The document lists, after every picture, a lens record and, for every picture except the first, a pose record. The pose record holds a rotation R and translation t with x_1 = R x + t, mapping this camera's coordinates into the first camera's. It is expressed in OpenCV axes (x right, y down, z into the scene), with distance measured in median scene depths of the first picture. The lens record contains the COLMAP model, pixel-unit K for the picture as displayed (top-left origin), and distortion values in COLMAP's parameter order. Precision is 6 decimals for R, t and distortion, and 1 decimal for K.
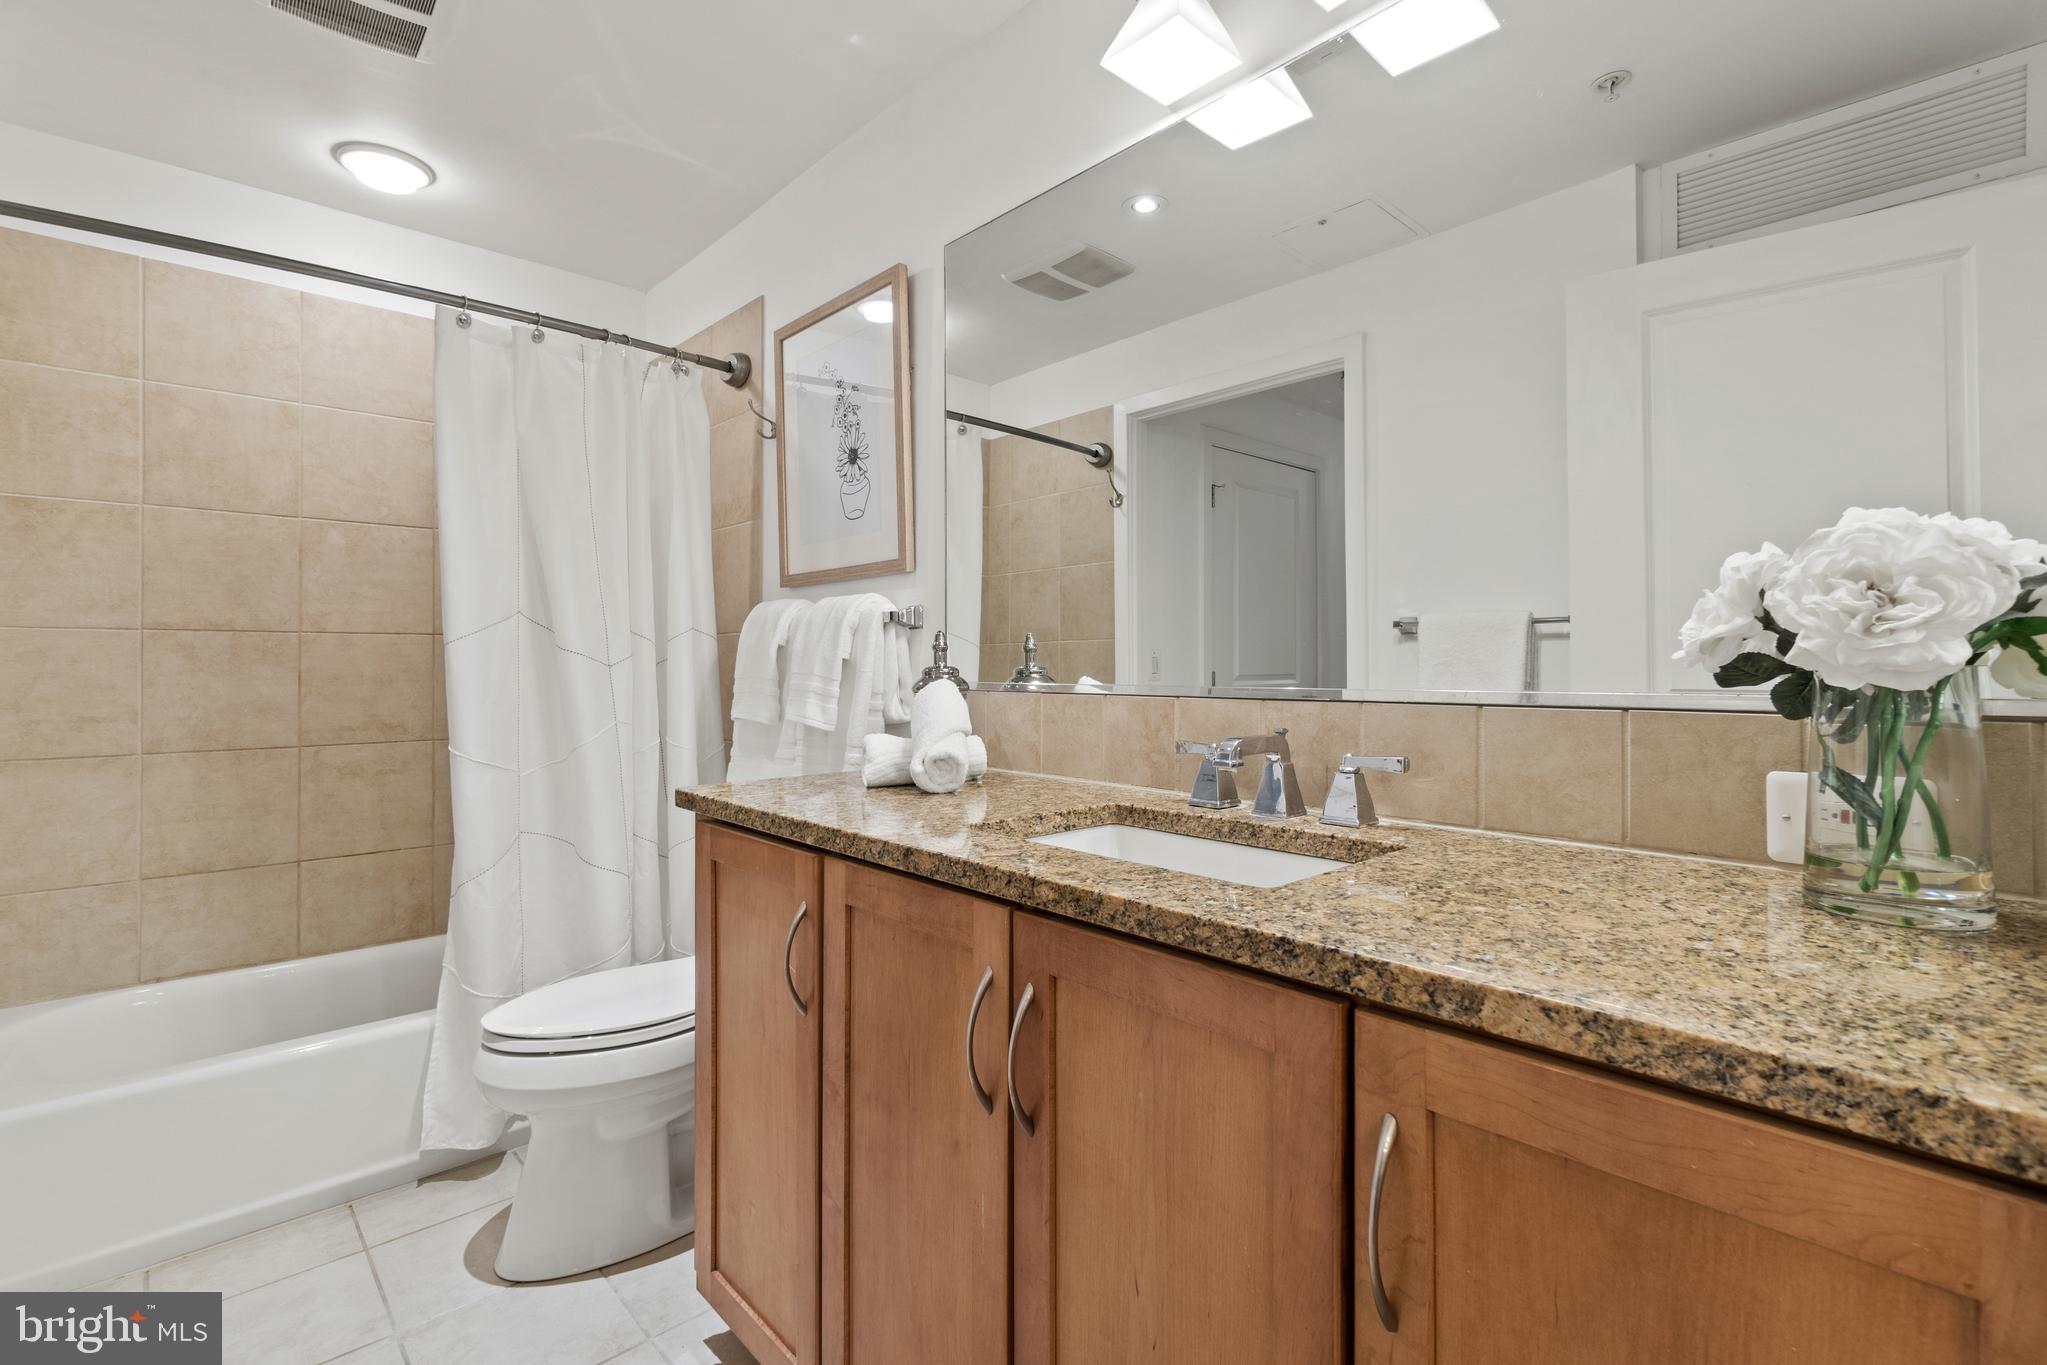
lens RADIAL K [[886.0, 0, 1019.9], [0, 886.0, 671.0], [0, 0, 1]] dist [-0.002540, -0.000003]
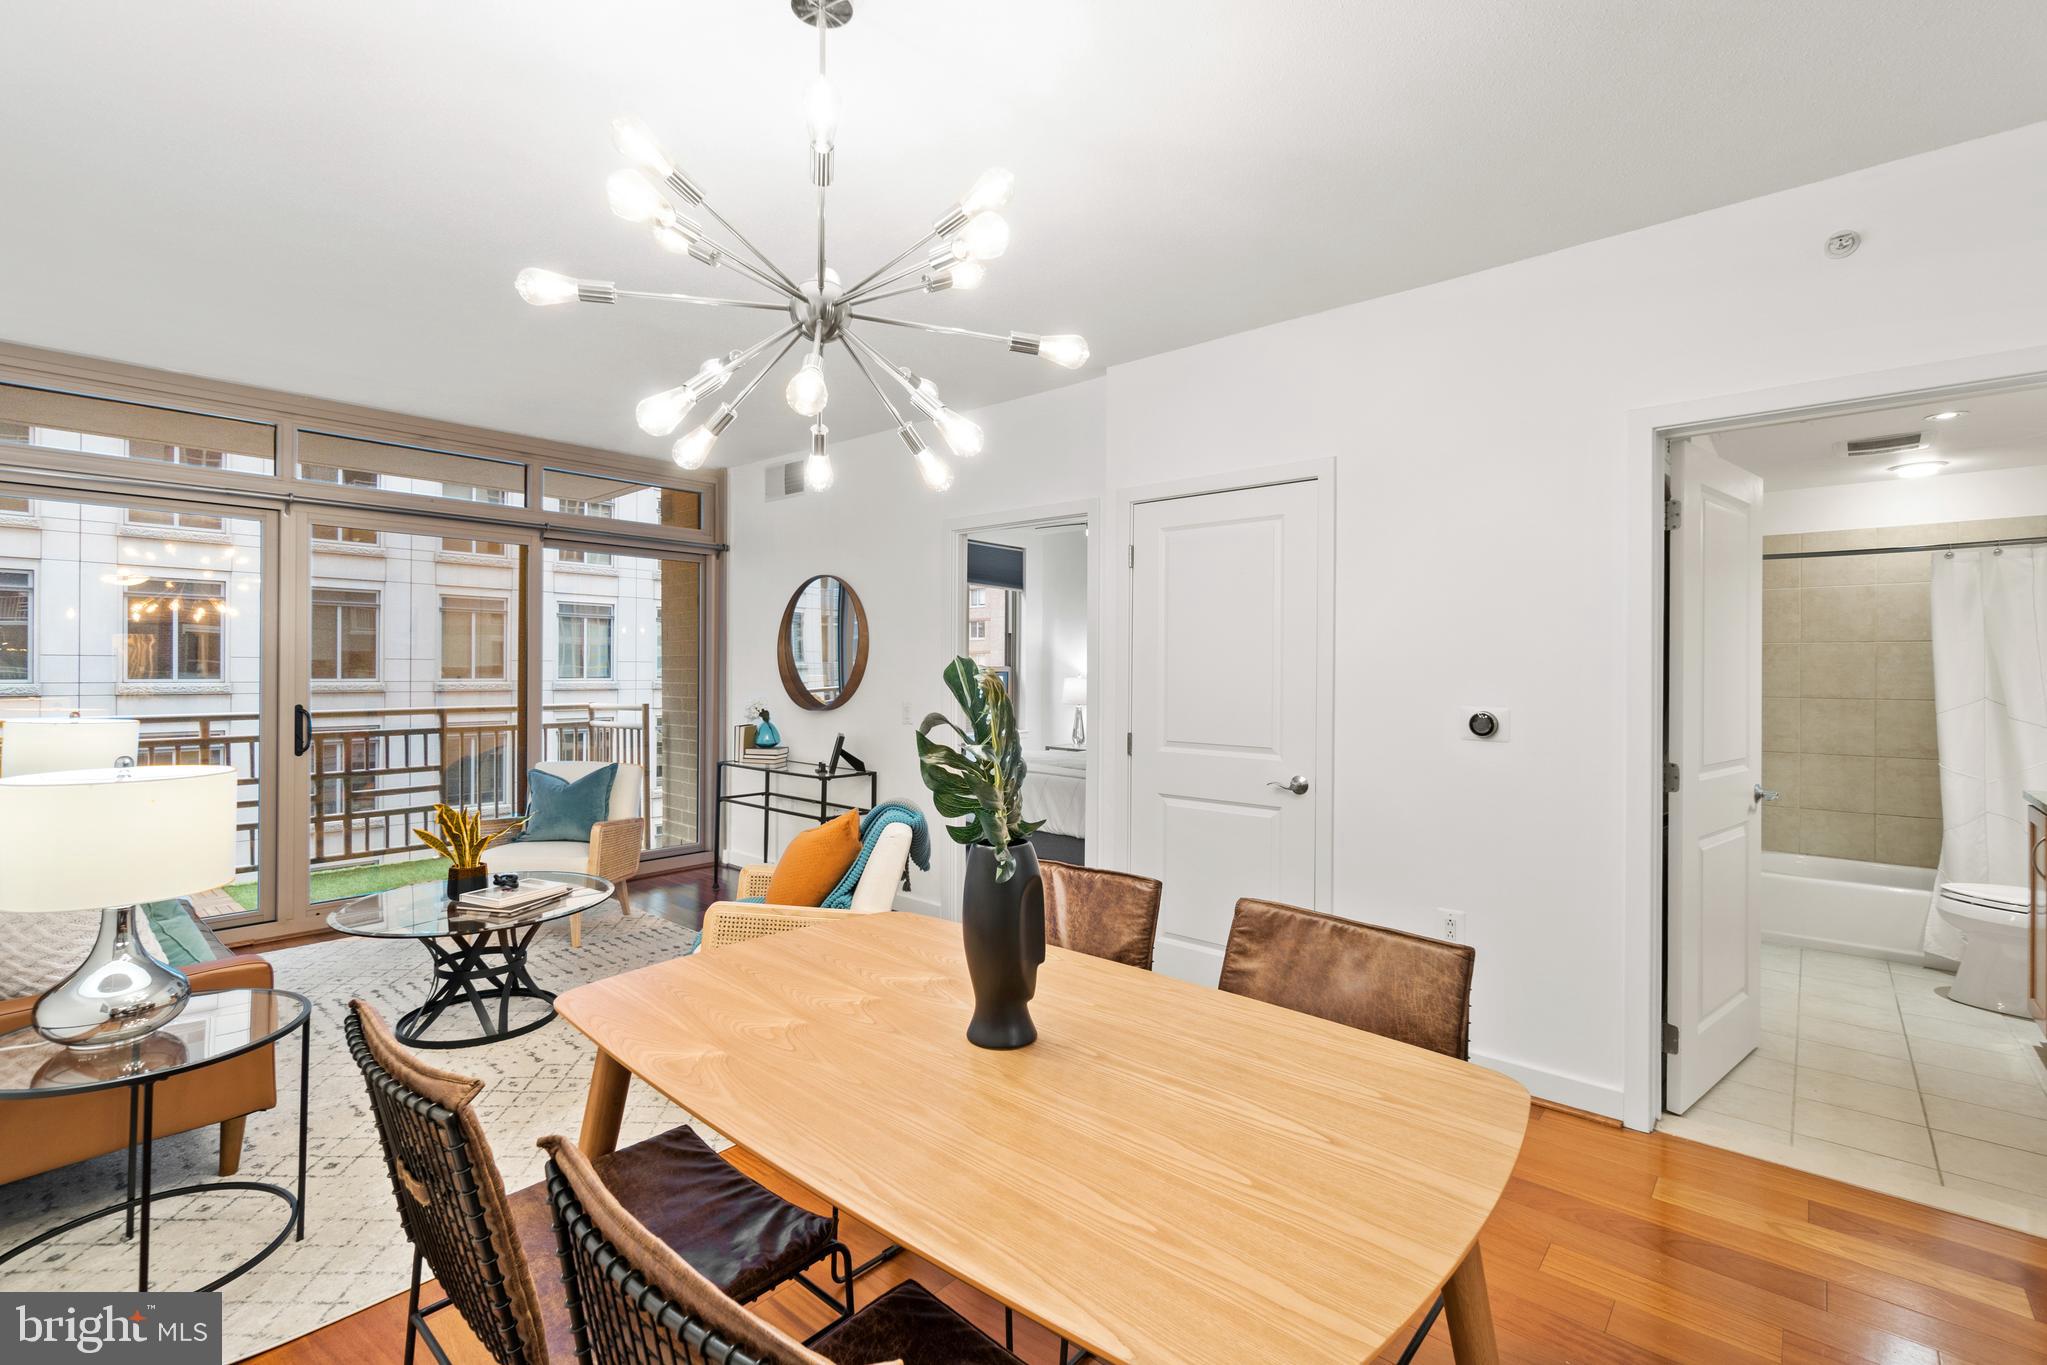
lens RADIAL K [[886.0, 0, 1027.4], [0, 886.0, 669.0], [0, 0, 1]] dist [-0.002540, -0.000003]
pose [[0.072772, -0.002858, -0.997345, 1.058230], [-0.005715, 0.999978, -0.003282, -0.096375], [0.997332, 0.005938, 0.072754, -1.076809]]
